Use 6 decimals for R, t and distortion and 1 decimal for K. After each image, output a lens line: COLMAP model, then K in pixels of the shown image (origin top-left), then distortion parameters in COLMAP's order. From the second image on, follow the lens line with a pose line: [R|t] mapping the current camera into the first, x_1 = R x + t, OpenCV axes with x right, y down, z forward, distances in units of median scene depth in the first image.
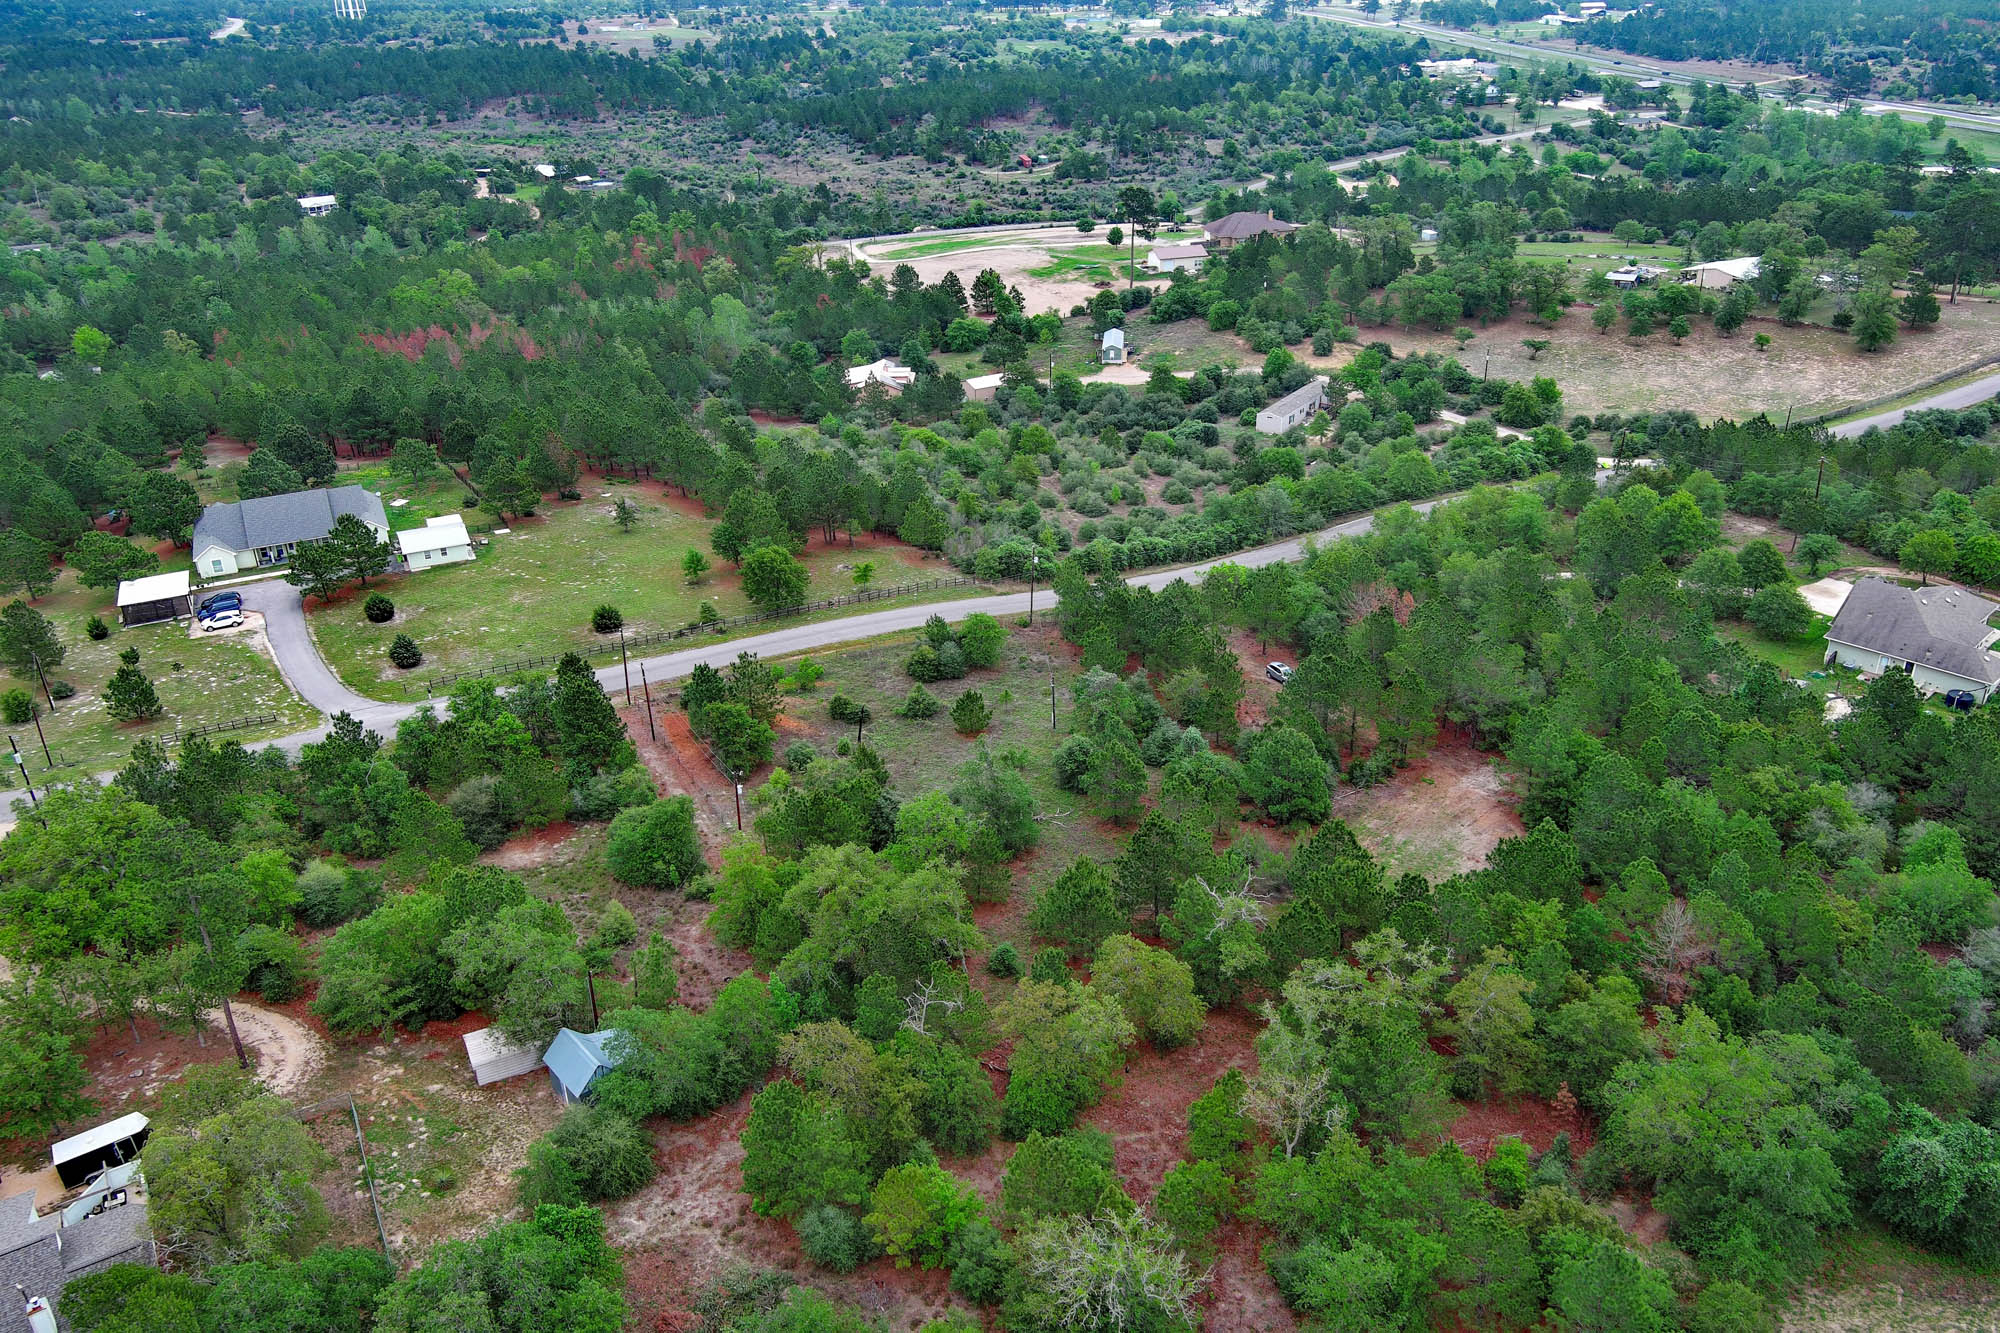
lens RADIAL K [[1557.9, 0, 999.6], [0, 1557.9, 660.7], [0, 0, 1]] dist [0.008678, 0.002492]
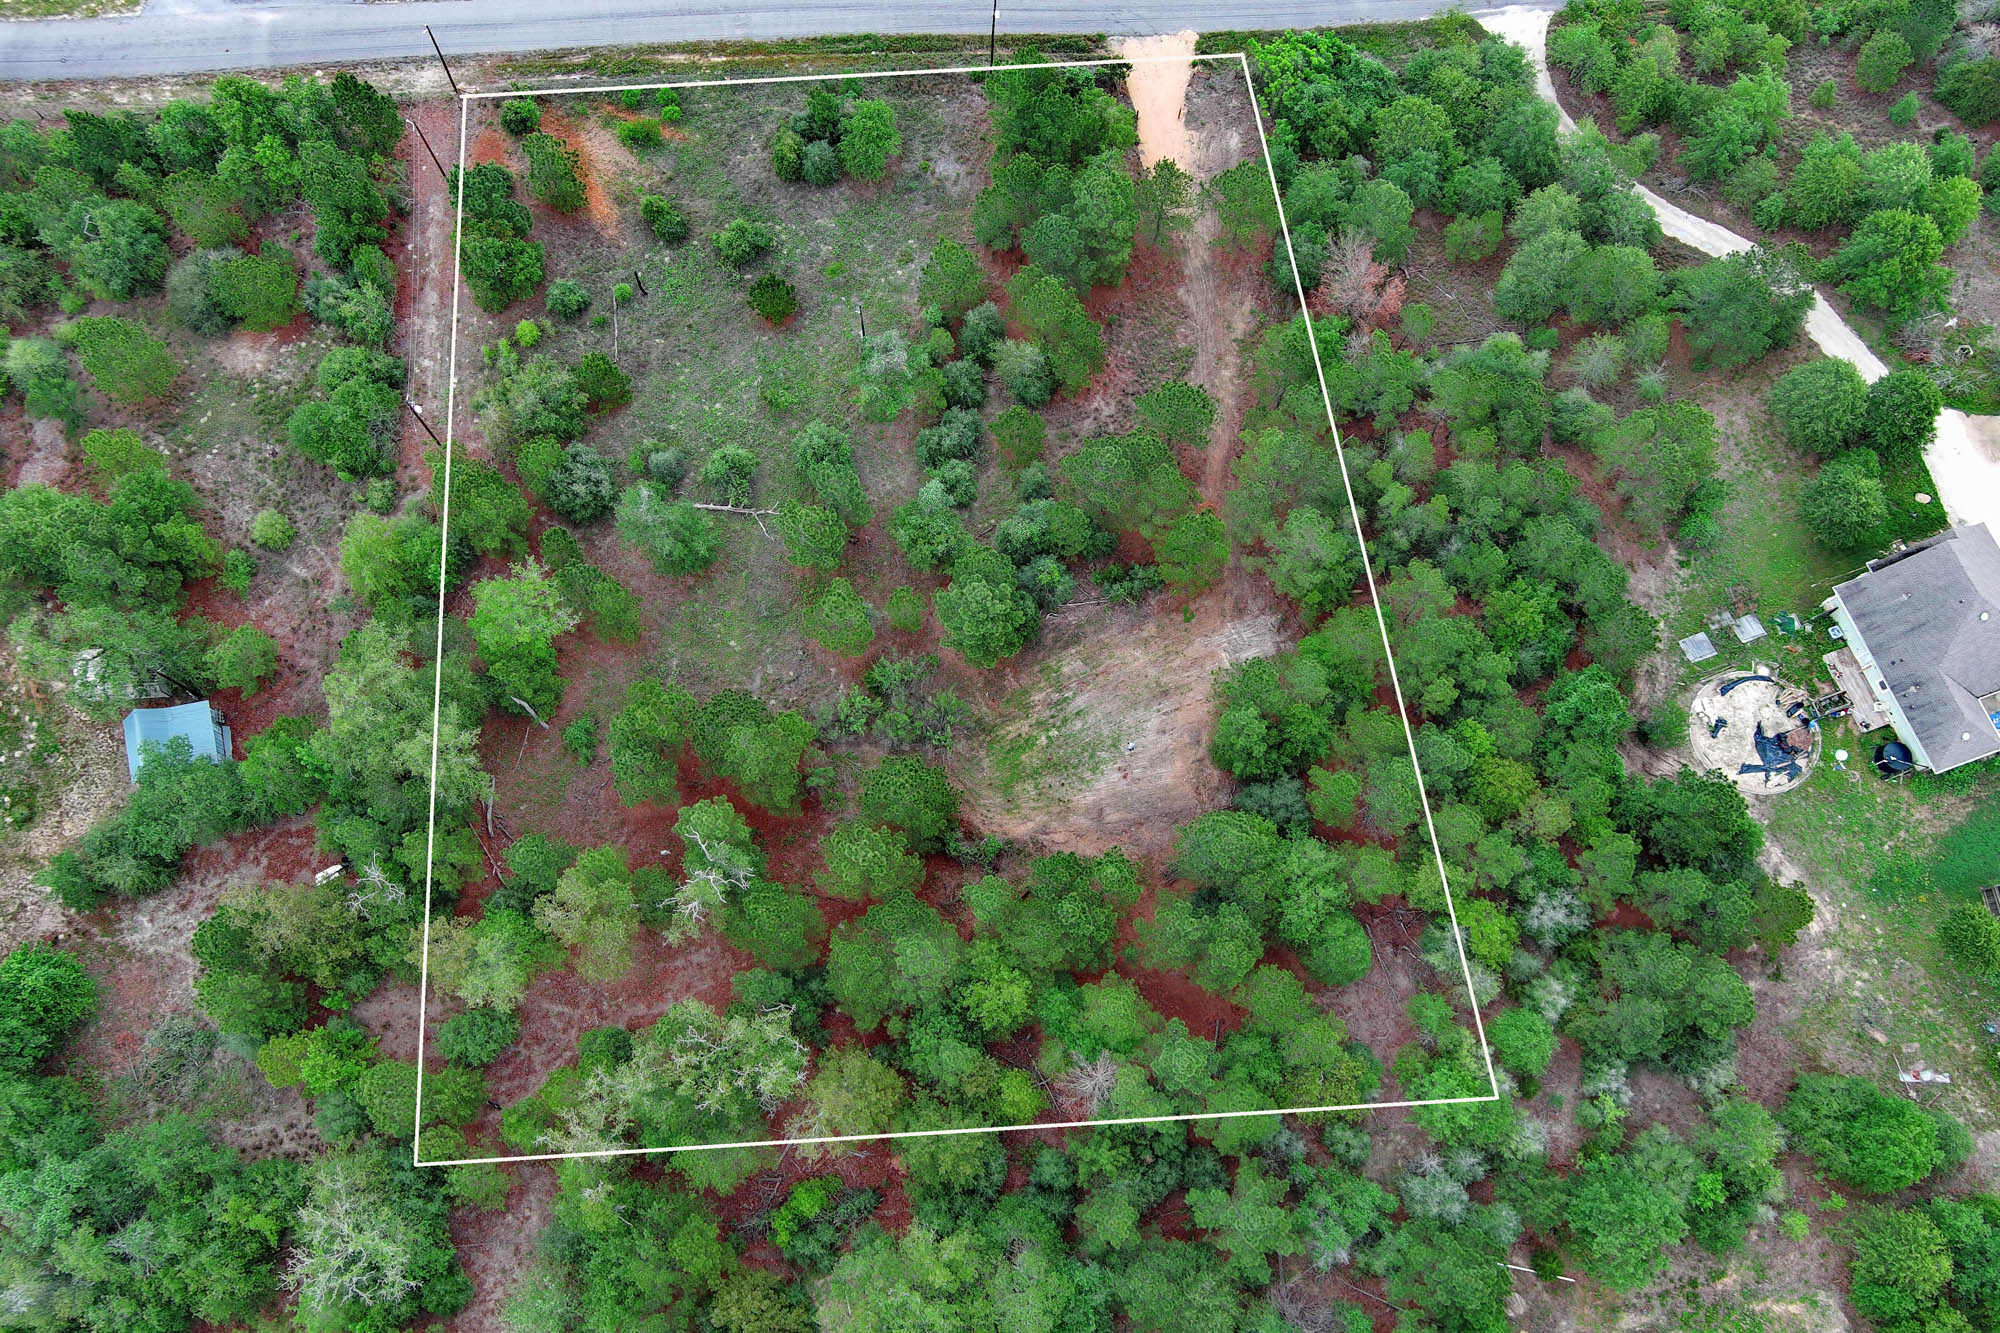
lens RADIAL K [[1557.9, 0, 999.6], [0, 1557.9, 660.7], [0, 0, 1]] dist [0.008678, 0.002492]
pose [[0.915299, 0.391213, -0.095816, 0.116194], [-0.195687, 0.639853, 0.743166, -0.227339], [0.352045, -0.661469, 0.662211, 0.158723]]
